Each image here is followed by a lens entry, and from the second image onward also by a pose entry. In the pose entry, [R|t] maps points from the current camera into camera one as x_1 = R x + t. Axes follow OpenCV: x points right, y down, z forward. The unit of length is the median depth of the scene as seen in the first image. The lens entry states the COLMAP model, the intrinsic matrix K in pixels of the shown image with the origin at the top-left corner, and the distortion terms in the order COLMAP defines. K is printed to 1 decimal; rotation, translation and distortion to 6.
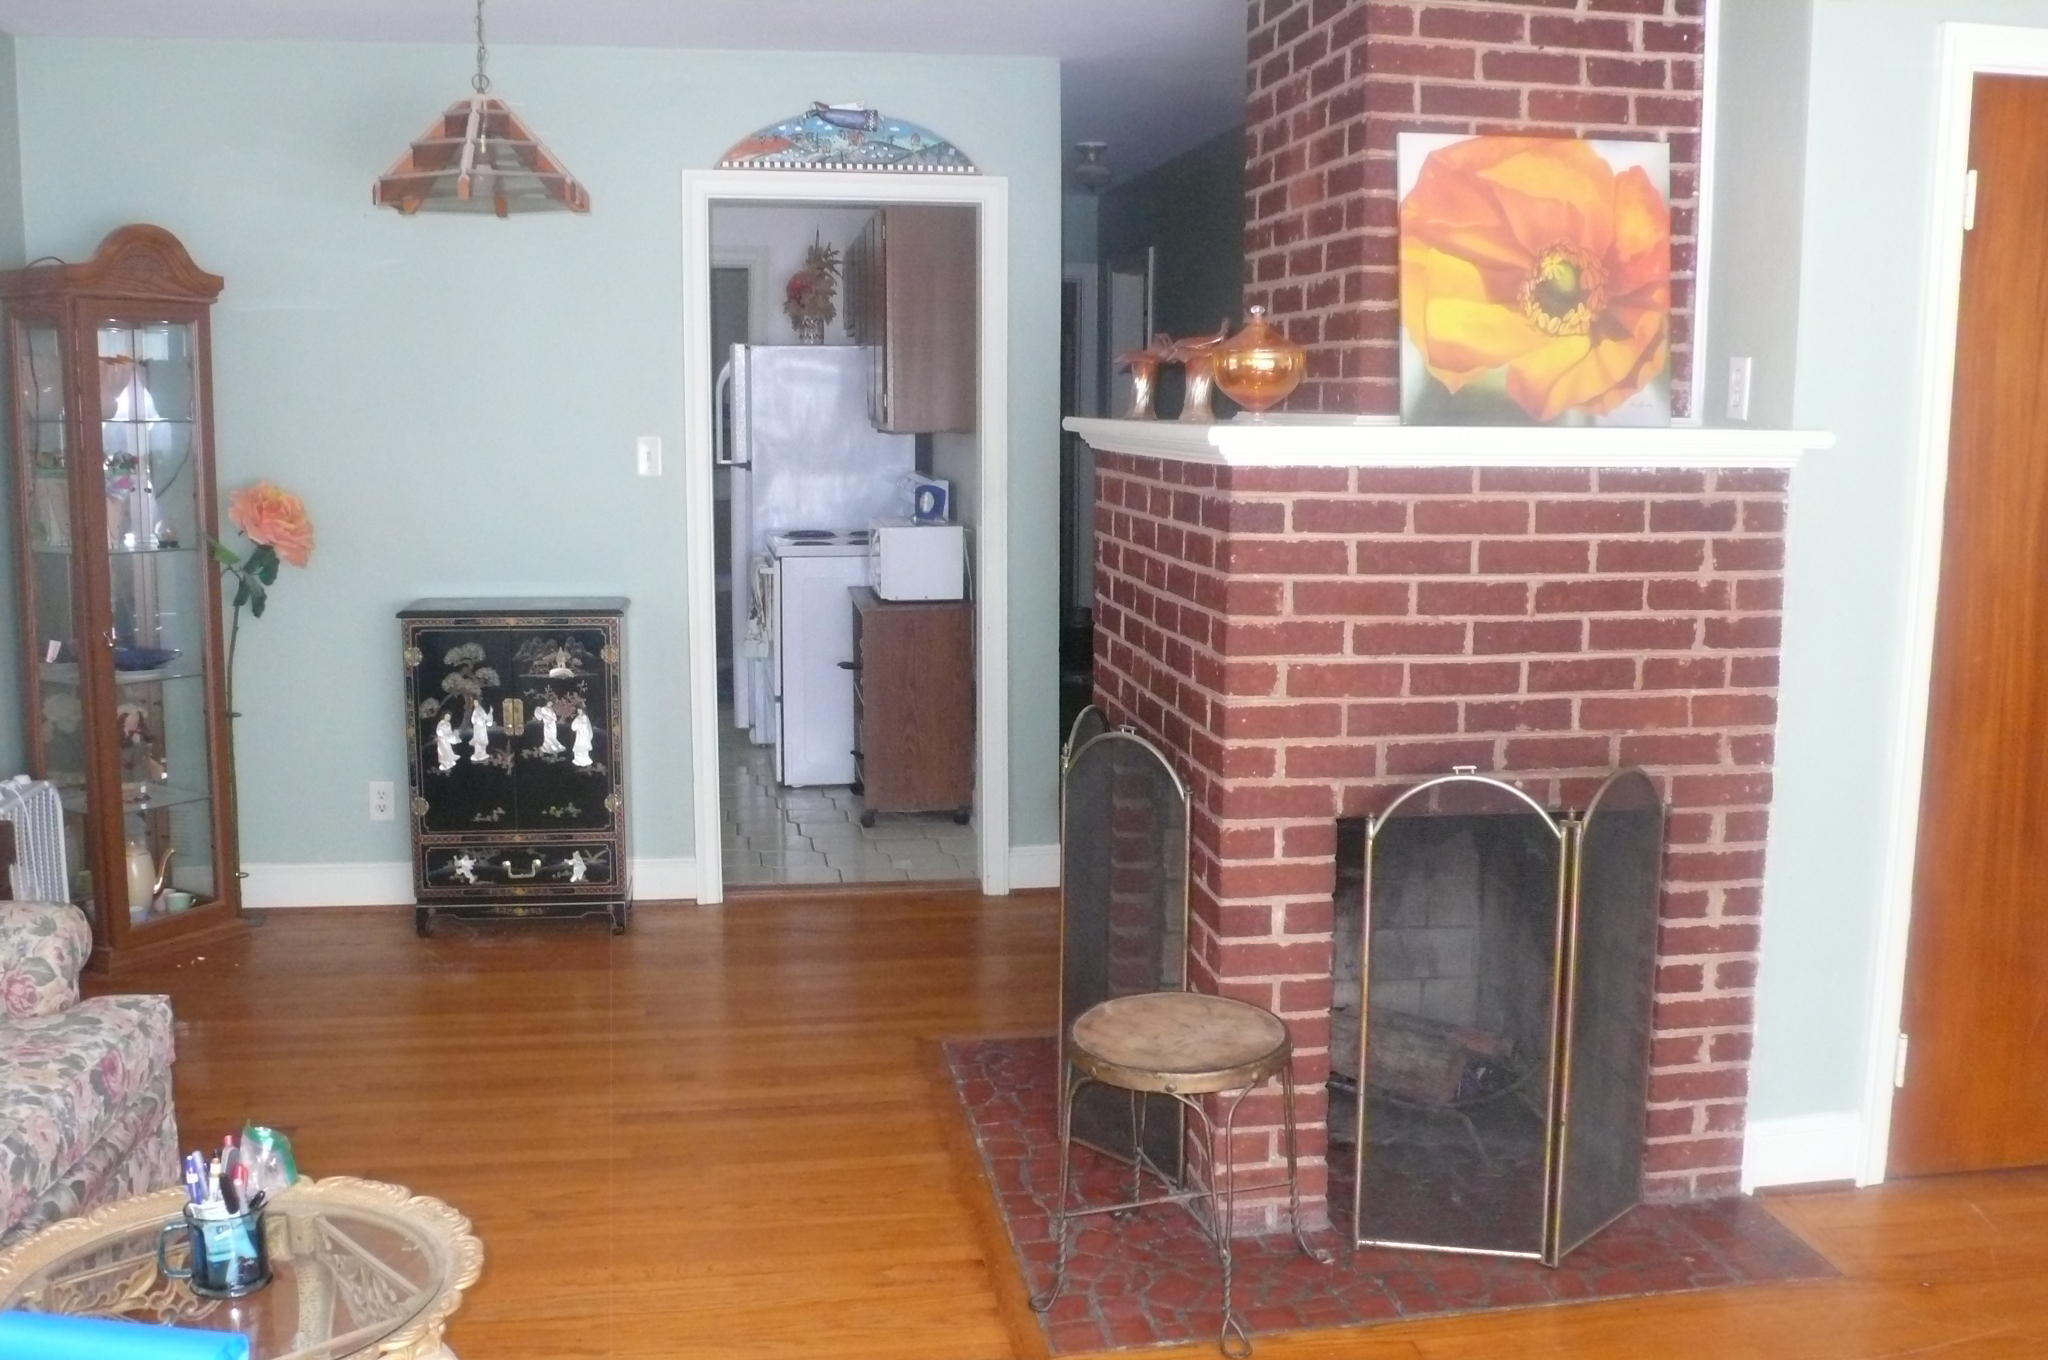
lens RADIAL K [[1859.8, 0, 1014.8], [0, 1859.8, 676.4], [0, 0, 1]] dist [-0.117392, 0.073516]
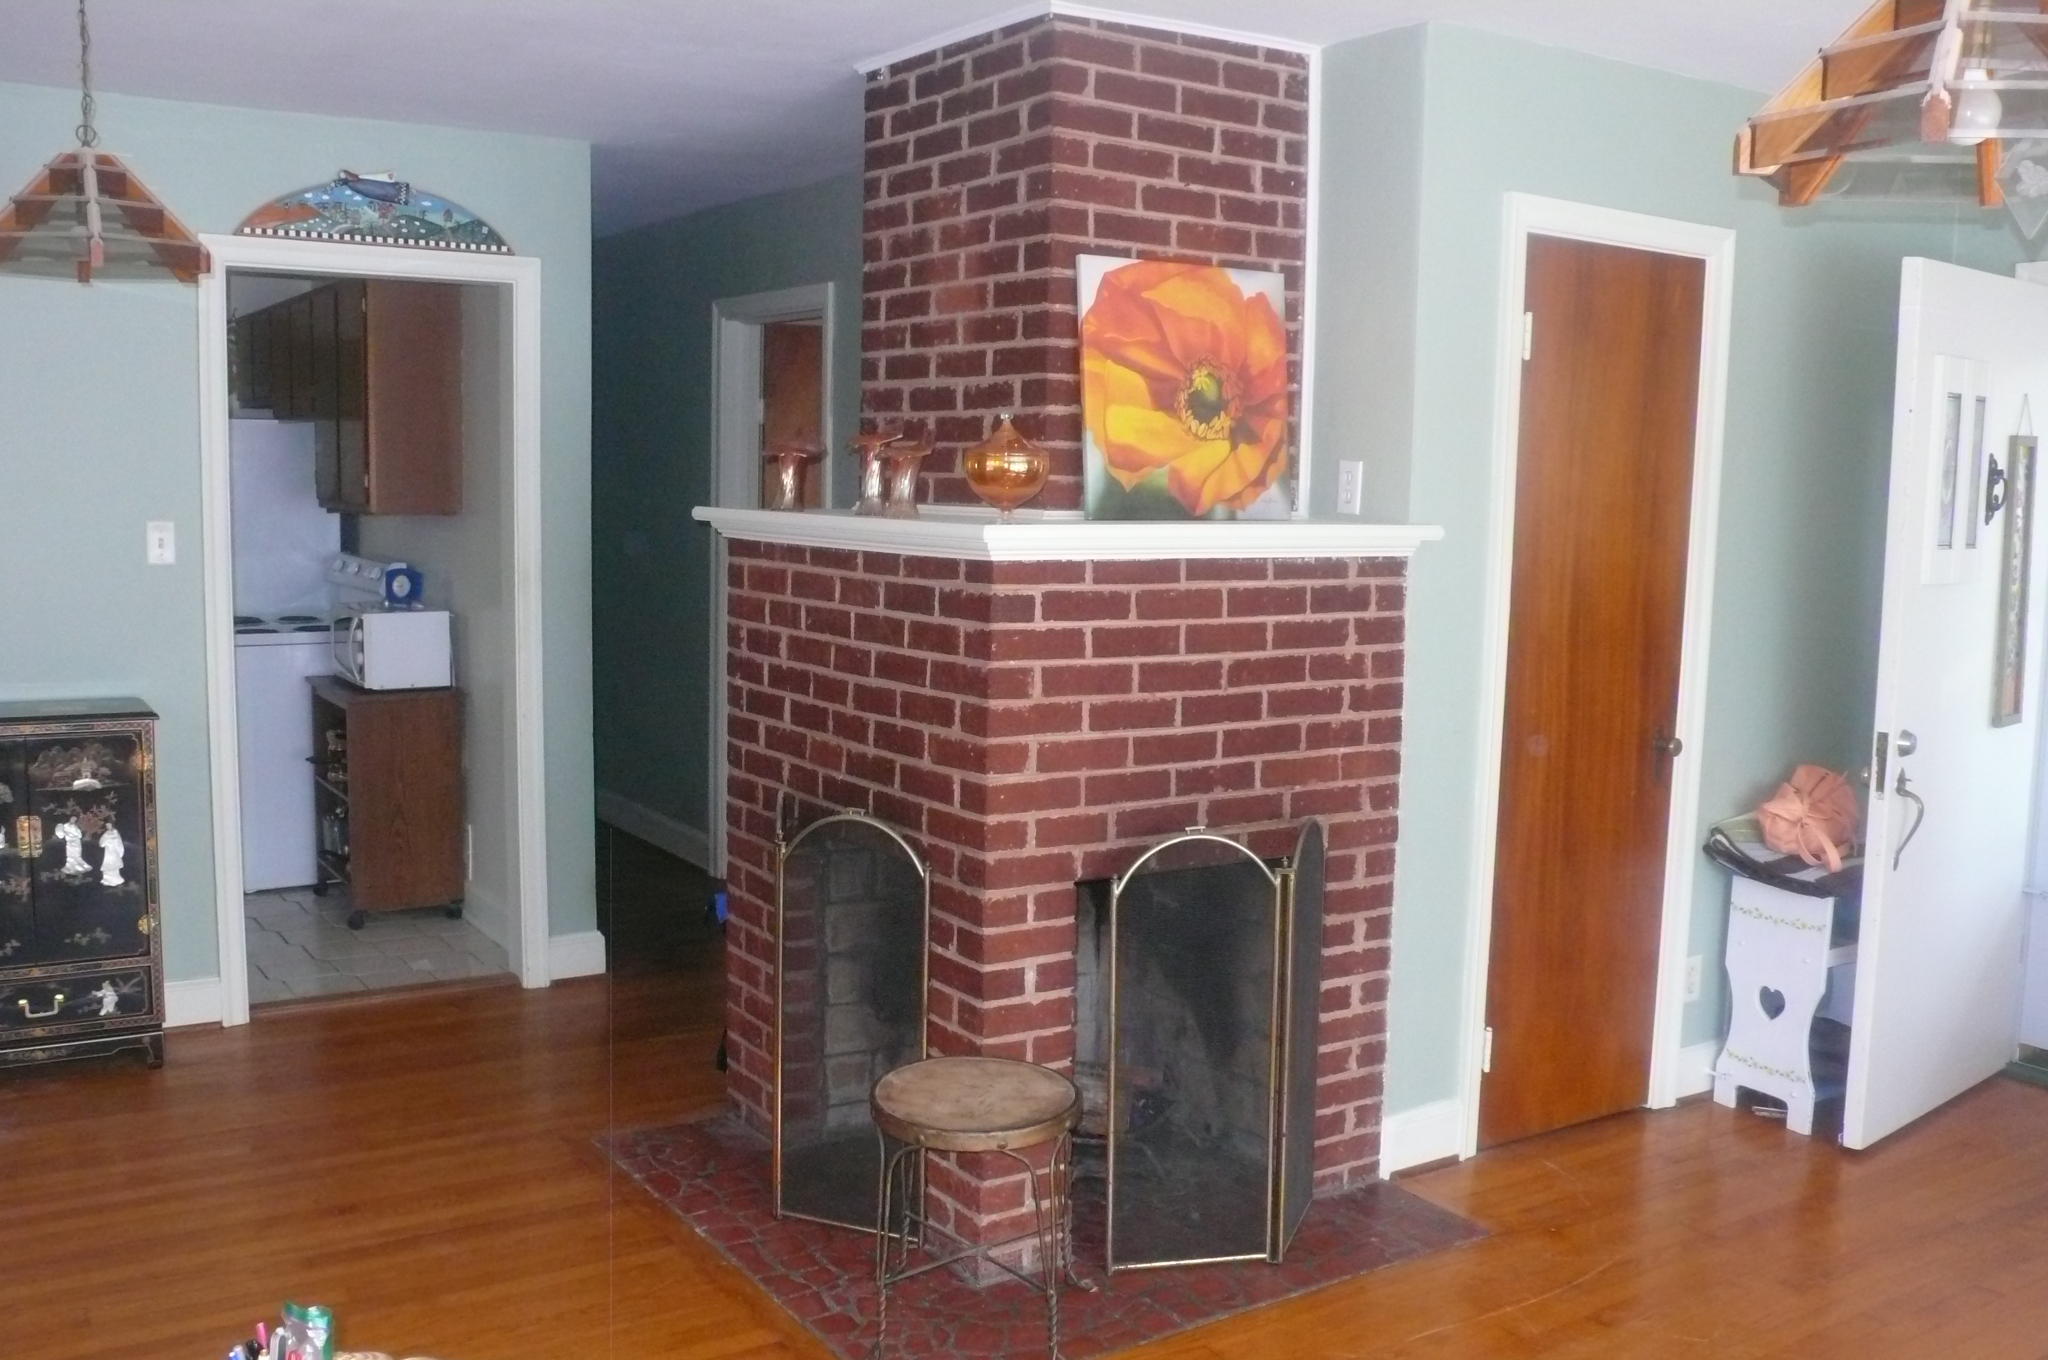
lens RADIAL K [[1859.8, 0, 1011.1], [0, 1859.8, 690.2], [0, 0, 1]] dist [-0.117392, 0.073516]
pose [[0.913245, -0.034263, 0.405967, -0.255979], [0.045302, 0.998818, -0.017610, -0.015740], [-0.404884, 0.034473, 0.913718, 0.011314]]
